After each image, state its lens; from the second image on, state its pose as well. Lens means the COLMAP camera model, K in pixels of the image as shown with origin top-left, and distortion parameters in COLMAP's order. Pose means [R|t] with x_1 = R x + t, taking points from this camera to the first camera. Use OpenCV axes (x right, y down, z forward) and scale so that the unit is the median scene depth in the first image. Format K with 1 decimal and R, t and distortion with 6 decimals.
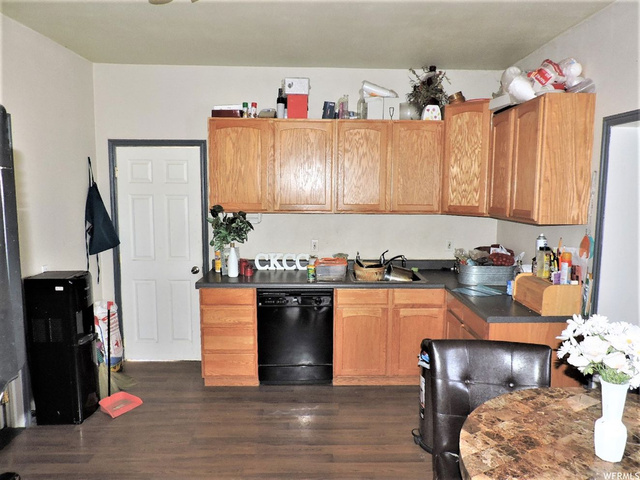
lens RADIAL K [[464.2, 0, 318.3], [0, 464.2, 236.3], [0, 0, 1]] dist [-0.005672, -0.007113]
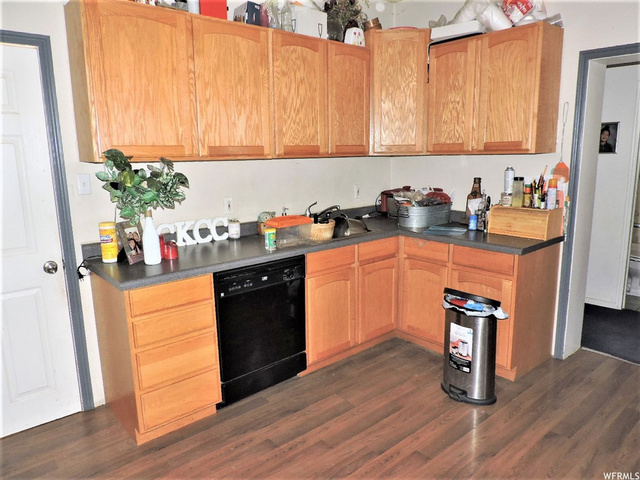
lens RADIAL K [[464.2, 0, 320.6], [0, 464.2, 236.3], [0, 0, 1]] dist [-0.005672, -0.007113]
pose [[0.755266, -0.135413, 0.641277, -0.416886], [0.089546, 0.990569, 0.103707, 0.005488], [-0.649272, -0.020902, 0.760269, 0.382675]]
